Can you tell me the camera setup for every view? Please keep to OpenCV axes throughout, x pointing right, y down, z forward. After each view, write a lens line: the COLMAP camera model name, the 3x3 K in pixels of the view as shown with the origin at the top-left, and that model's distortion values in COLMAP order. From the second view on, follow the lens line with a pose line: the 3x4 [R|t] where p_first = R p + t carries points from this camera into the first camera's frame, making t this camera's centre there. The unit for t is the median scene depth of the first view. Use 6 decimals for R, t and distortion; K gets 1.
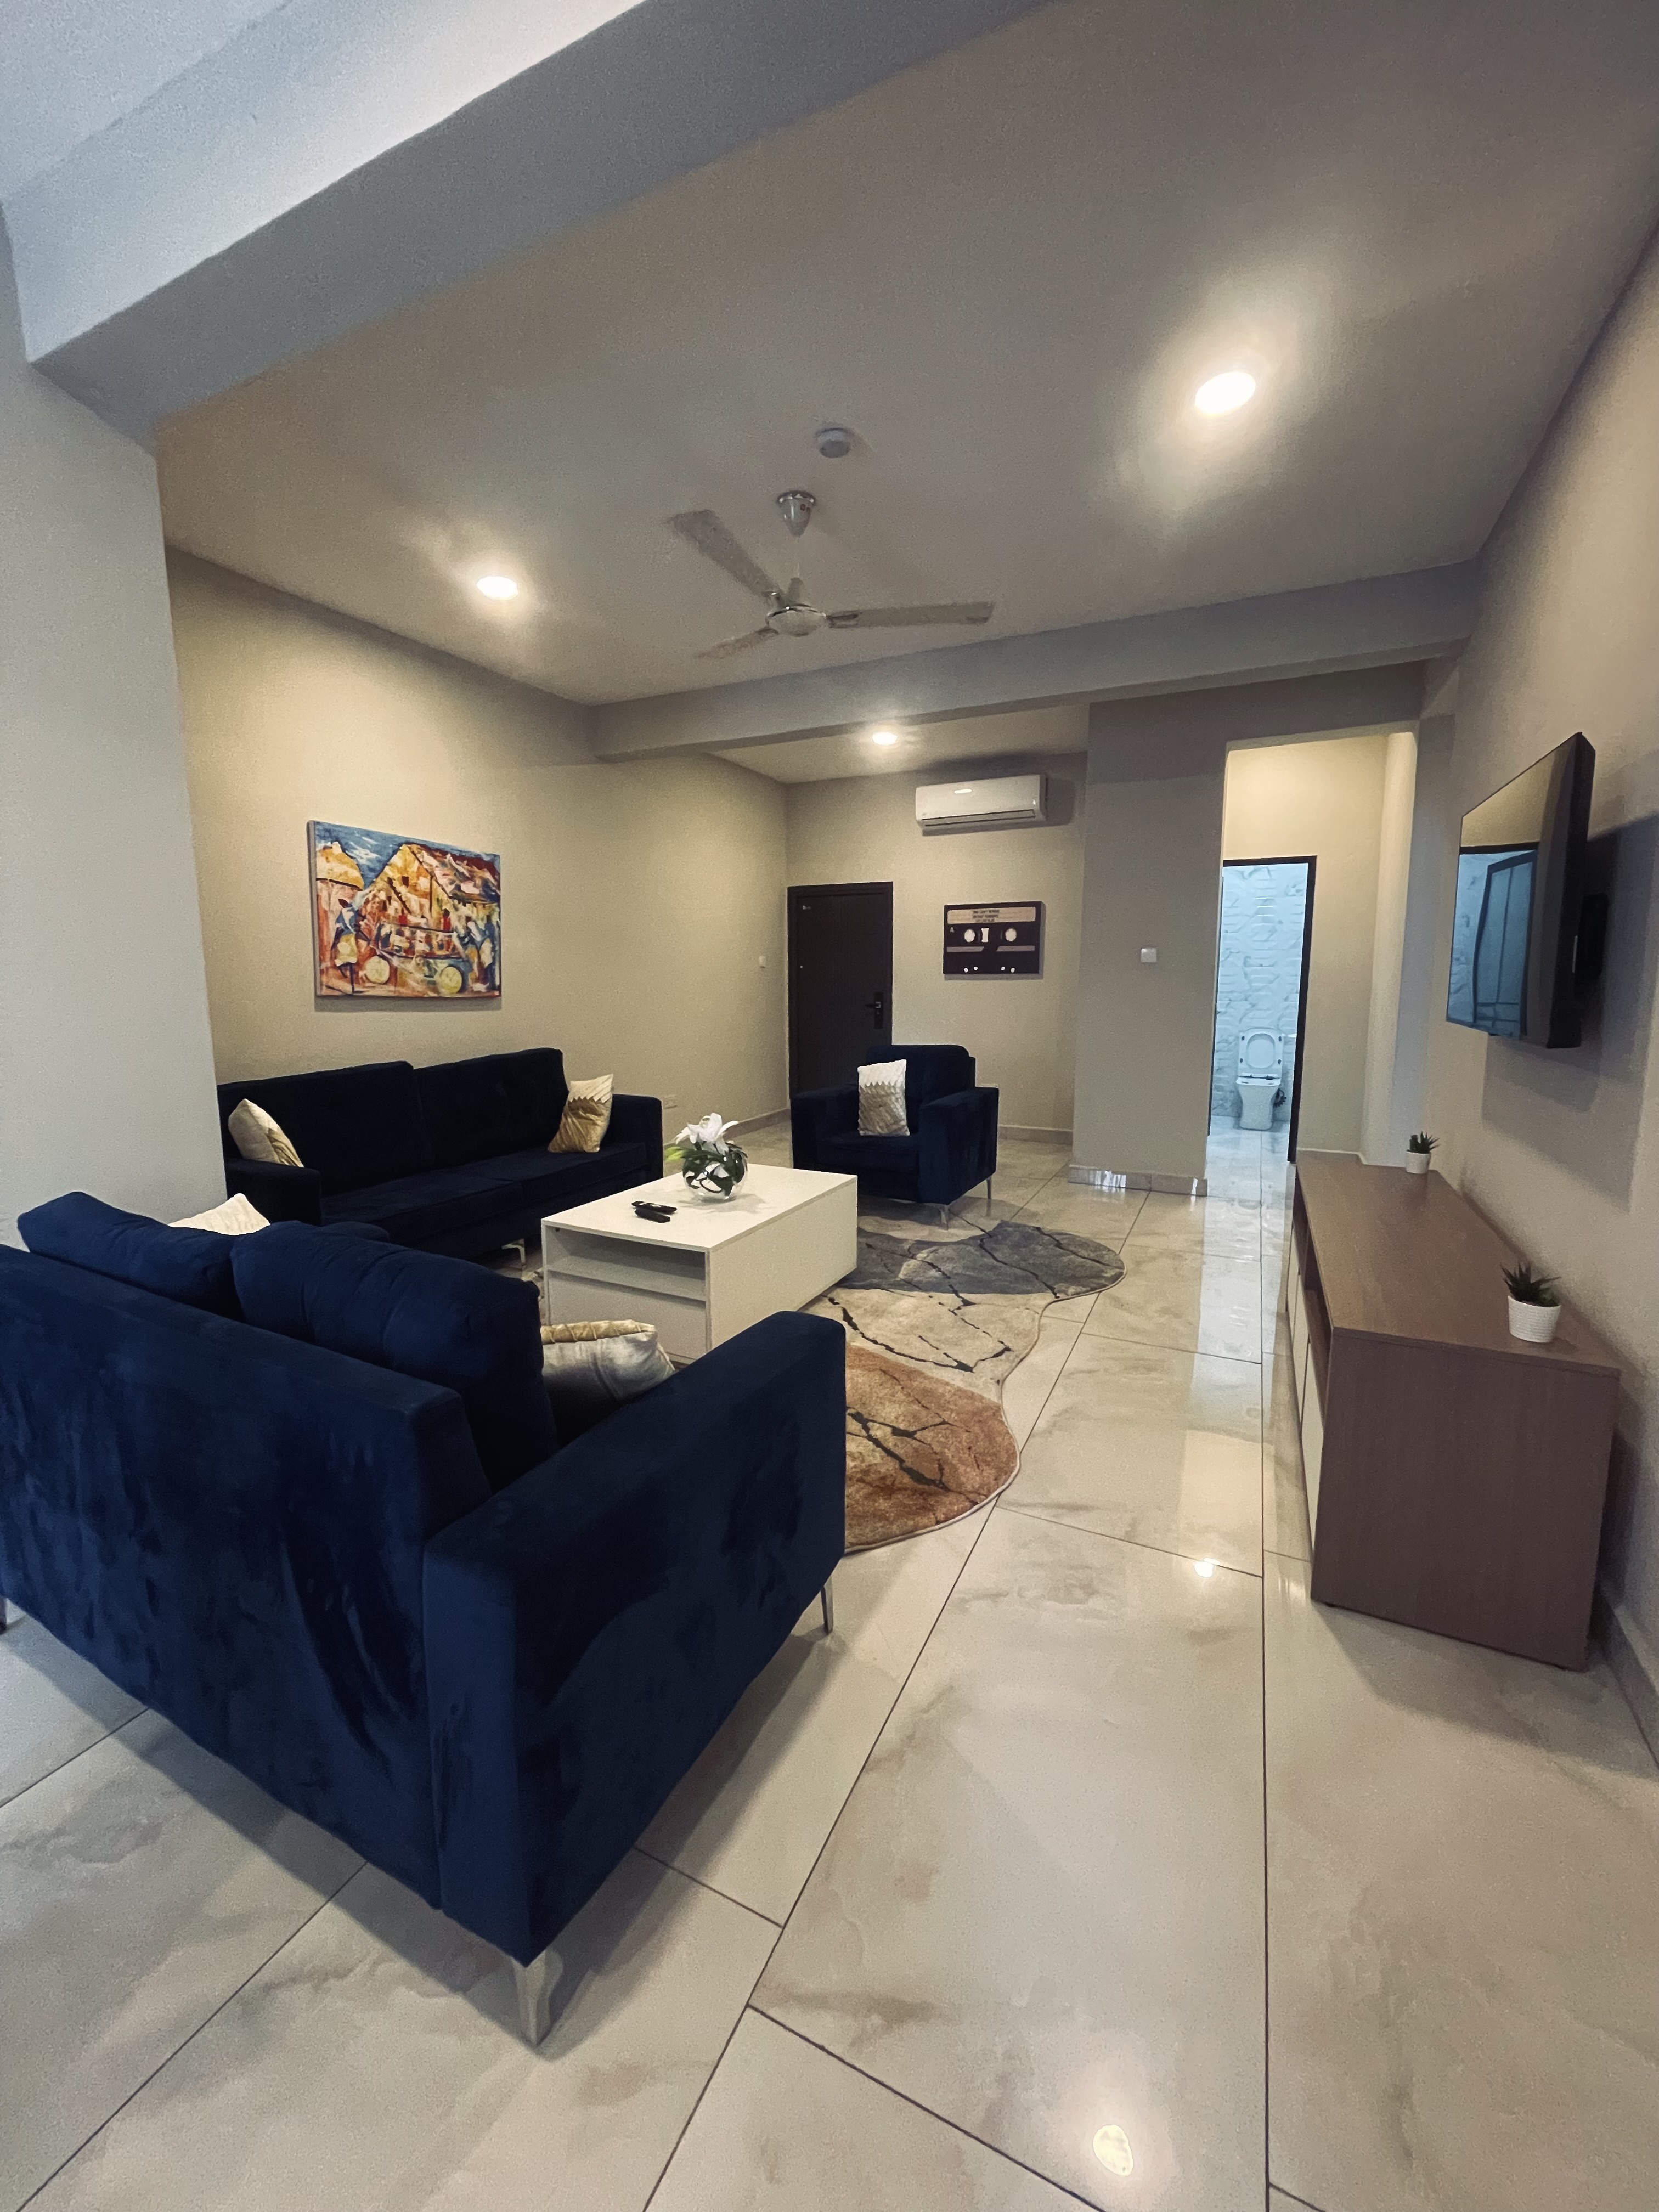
lens RADIAL K [[893.8, 0, 818.9], [0, 893.8, 1089.6], [0, 0, 1]] dist [0.001384, -0.000030]
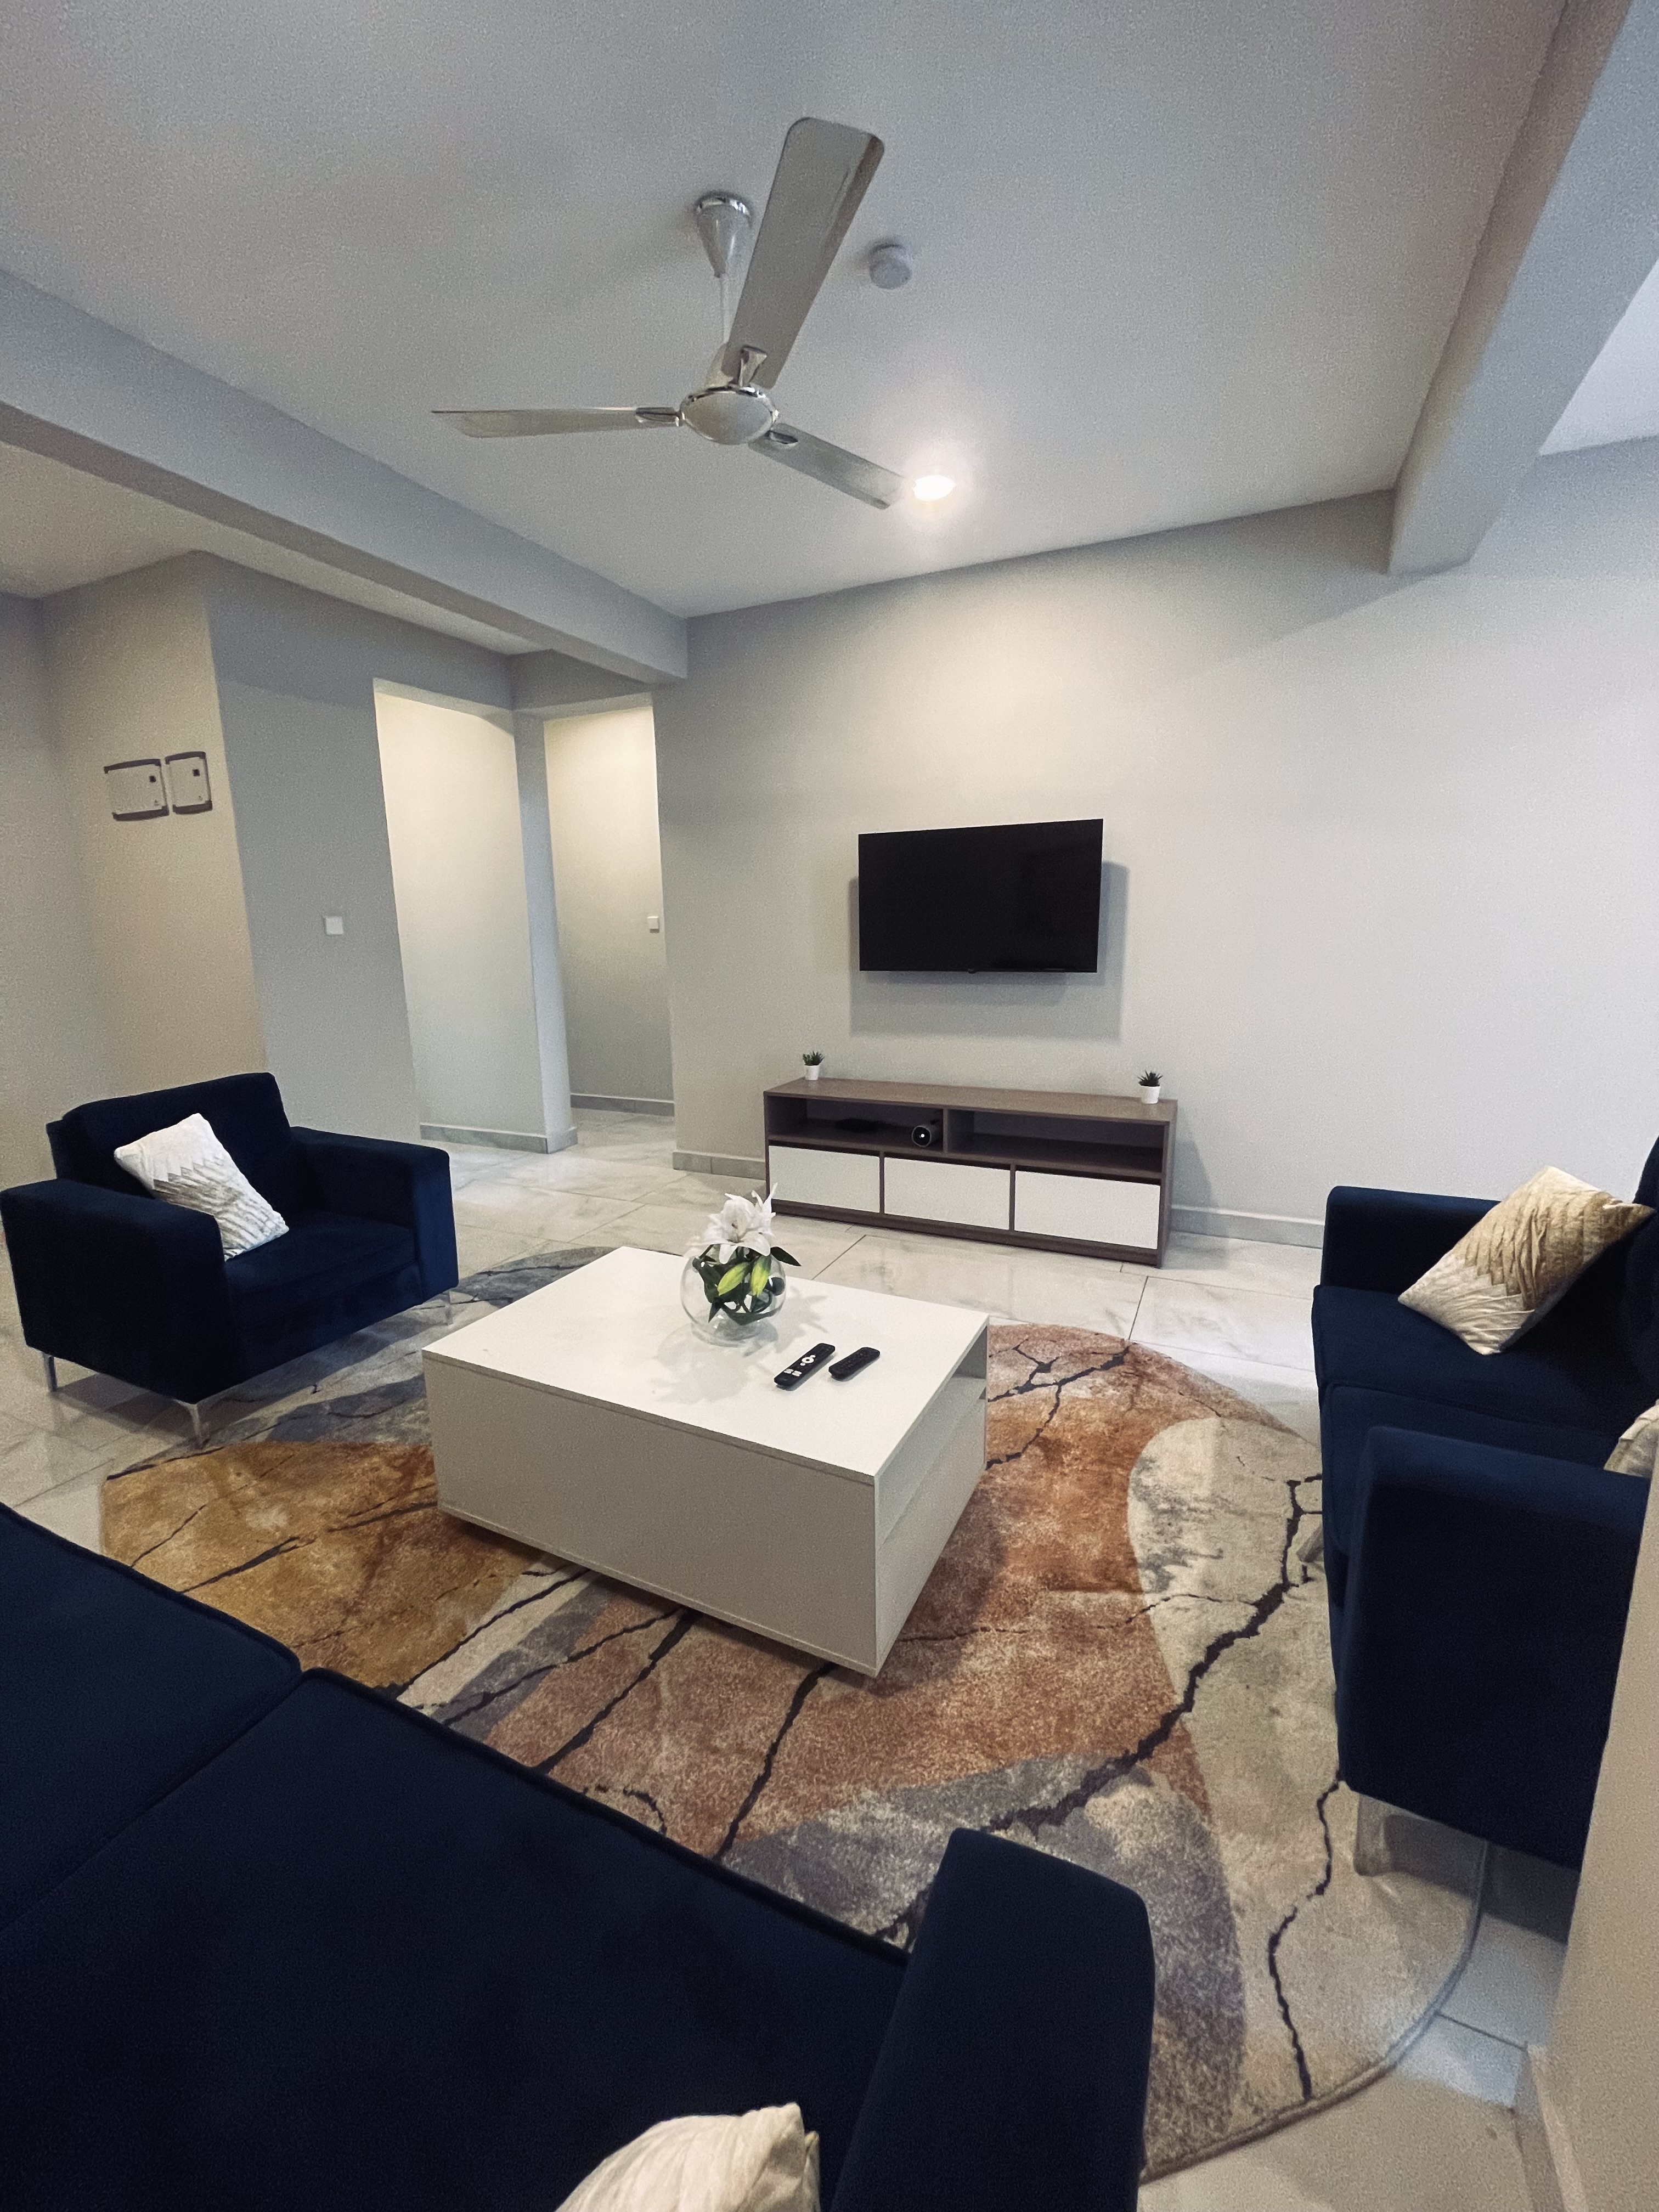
lens RADIAL K [[893.8, 0, 820.3], [0, 893.8, 1090.5], [0, 0, 1]] dist [0.001384, -0.000030]
pose [[-0.009132, -0.186821, 0.982352, -0.523353], [0.147965, 0.971326, 0.186099, -0.109208], [-0.988950, 0.147053, 0.018773, 0.683886]]
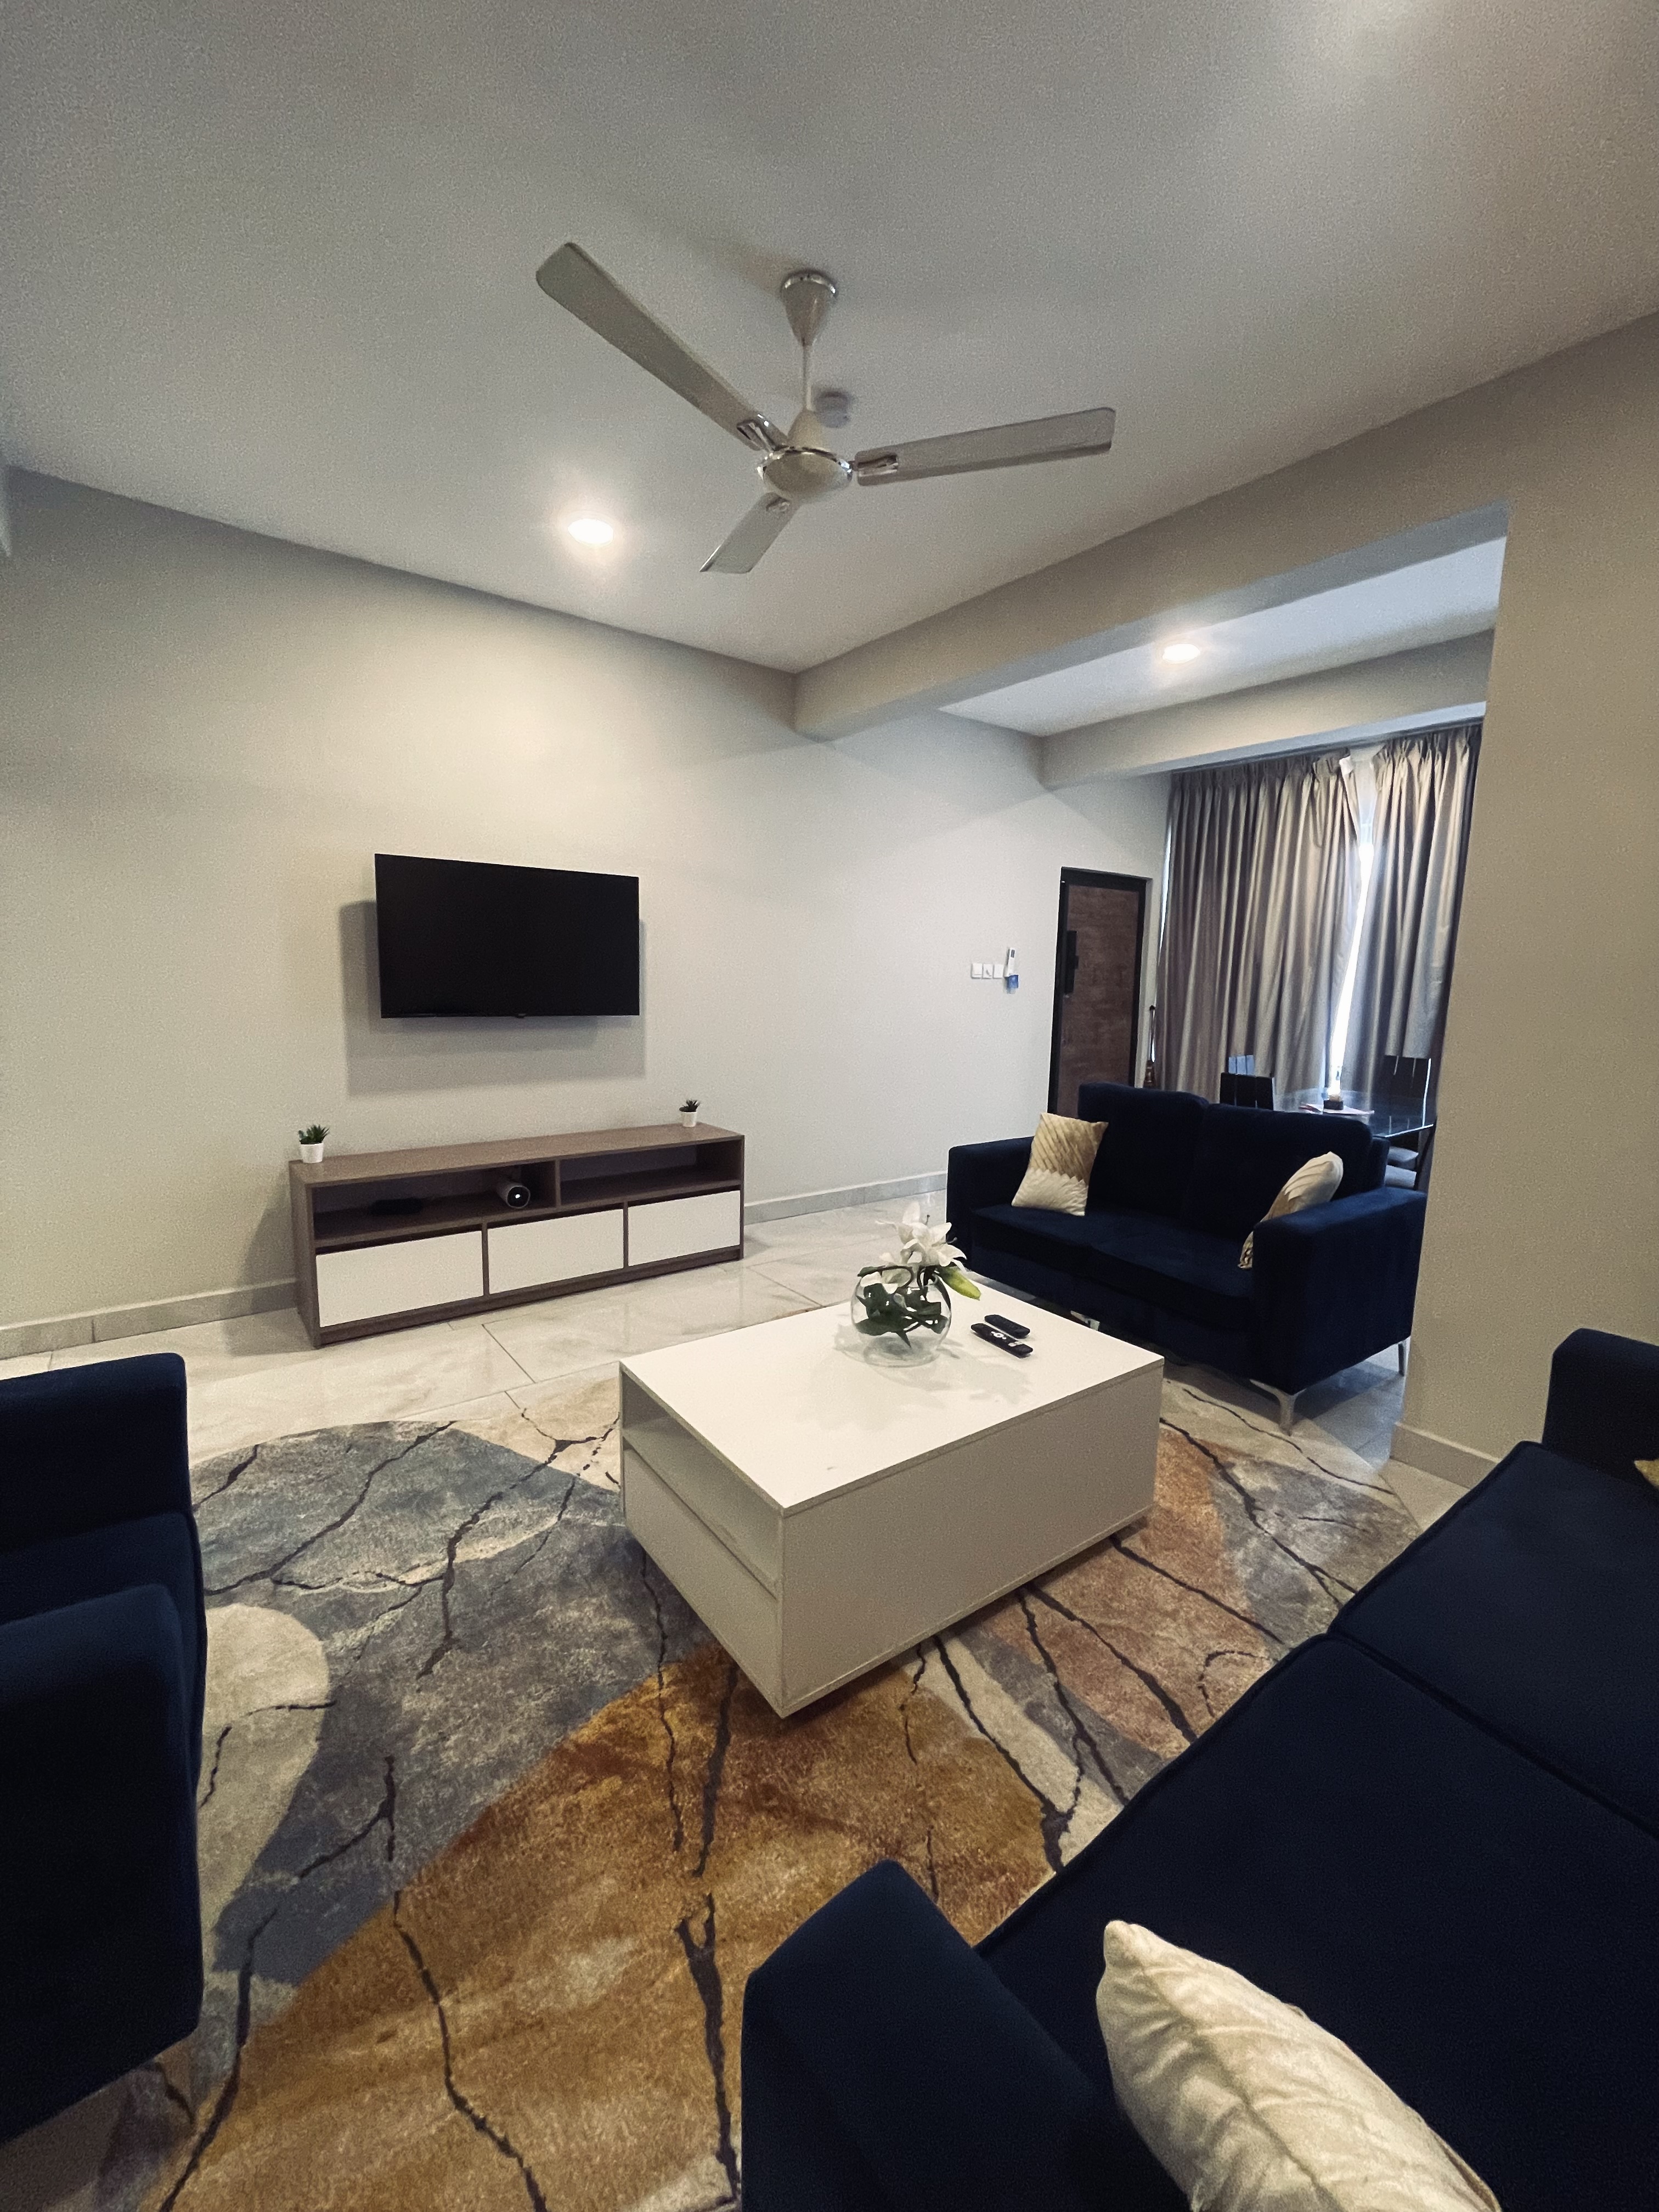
lens RADIAL K [[893.8, 0, 820.0], [0, 893.8, 1096.7], [0, 0, 1]] dist [0.001384, -0.000030]
pose [[-0.889657, -0.080744, 0.449433, -0.256078], [0.039673, 0.966852, 0.252237, -0.165777], [-0.454902, 0.242235, -0.856964, 1.158298]]
